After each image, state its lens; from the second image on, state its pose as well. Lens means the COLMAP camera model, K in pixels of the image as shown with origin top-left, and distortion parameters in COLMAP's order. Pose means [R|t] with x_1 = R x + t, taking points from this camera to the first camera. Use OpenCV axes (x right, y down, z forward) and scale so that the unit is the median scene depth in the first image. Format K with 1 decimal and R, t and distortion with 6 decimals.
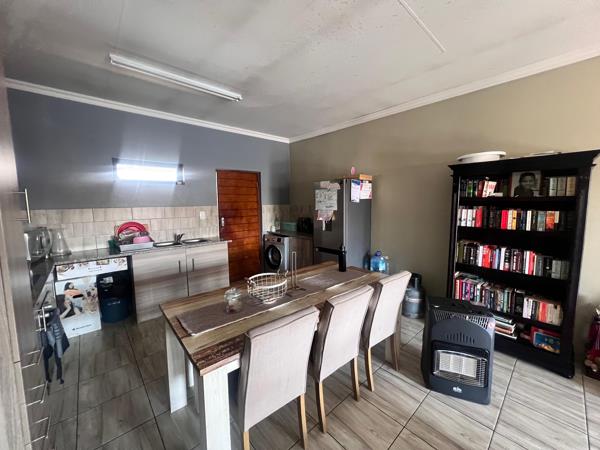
lens RADIAL K [[241.3, 0, 299.9], [0, 241.3, 225.4], [0, 0, 1]] dist [0.004551, 0.000287]
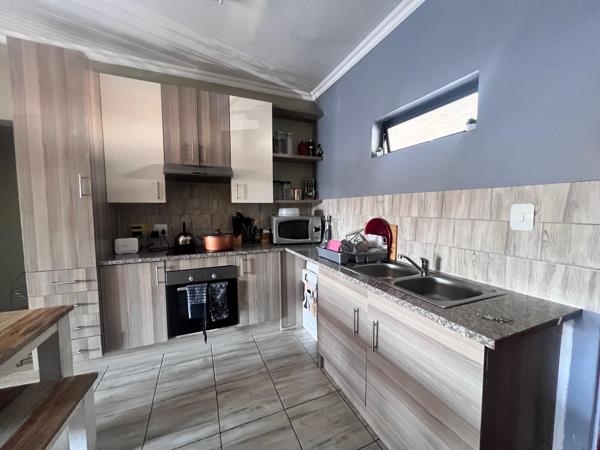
lens RADIAL K [[241.3, 0, 298.8], [0, 241.3, 224.3], [0, 0, 1]] dist [0.004551, 0.000287]
pose [[-0.319017, 0.076002, -0.944697, -0.041842], [-0.091014, 0.989716, 0.110359, -0.049910], [0.943369, 0.121187, -0.308819, 1.000561]]
